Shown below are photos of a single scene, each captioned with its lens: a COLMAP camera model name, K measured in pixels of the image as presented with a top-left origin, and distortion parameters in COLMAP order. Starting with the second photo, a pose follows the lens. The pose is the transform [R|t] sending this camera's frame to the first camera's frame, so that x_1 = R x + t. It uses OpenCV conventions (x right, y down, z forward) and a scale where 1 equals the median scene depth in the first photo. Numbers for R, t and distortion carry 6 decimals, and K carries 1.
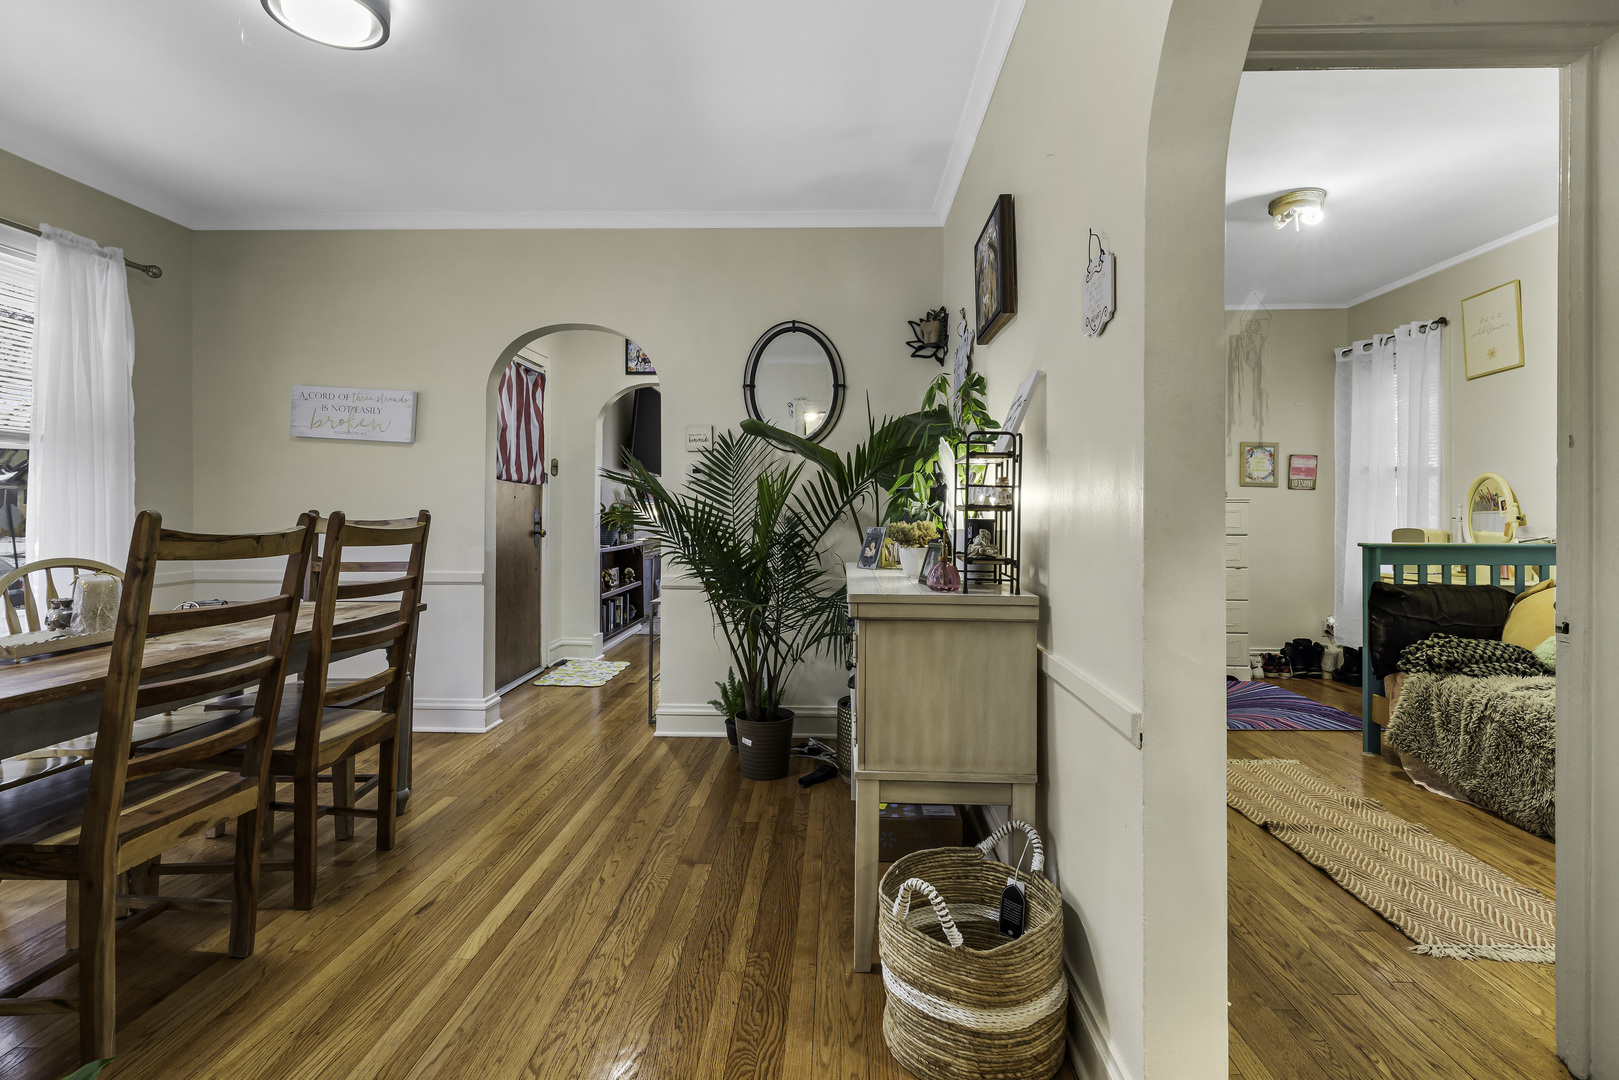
lens RADIAL K [[768.8, 0, 819.0], [0, 768.8, 506.3], [0, 0, 1]] dist [0.002718, 0.000579]
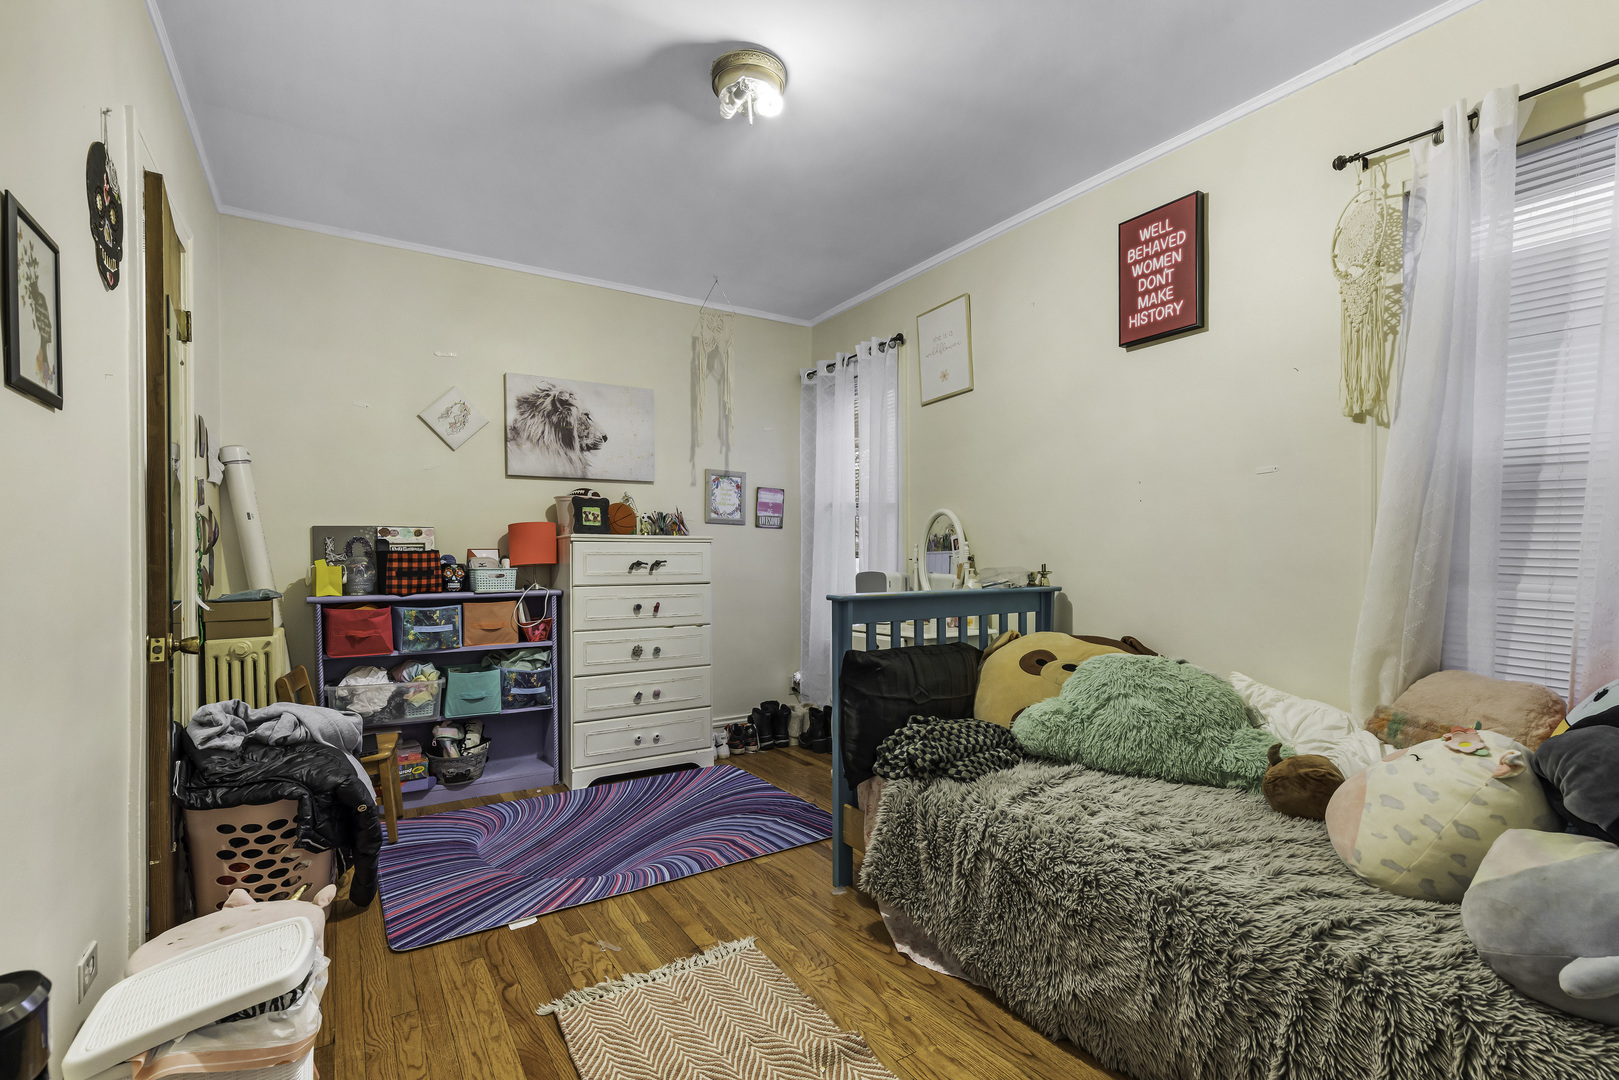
lens RADIAL K [[768.8, 0, 808.7], [0, 768.8, 549.7], [0, 0, 1]] dist [0.002718, 0.000579]
pose [[0.825636, -0.001401, 0.564201, 0.290066], [0.002724, 0.999995, -0.001503, 0.006349], [-0.564196, 0.002778, 0.825636, 0.429656]]
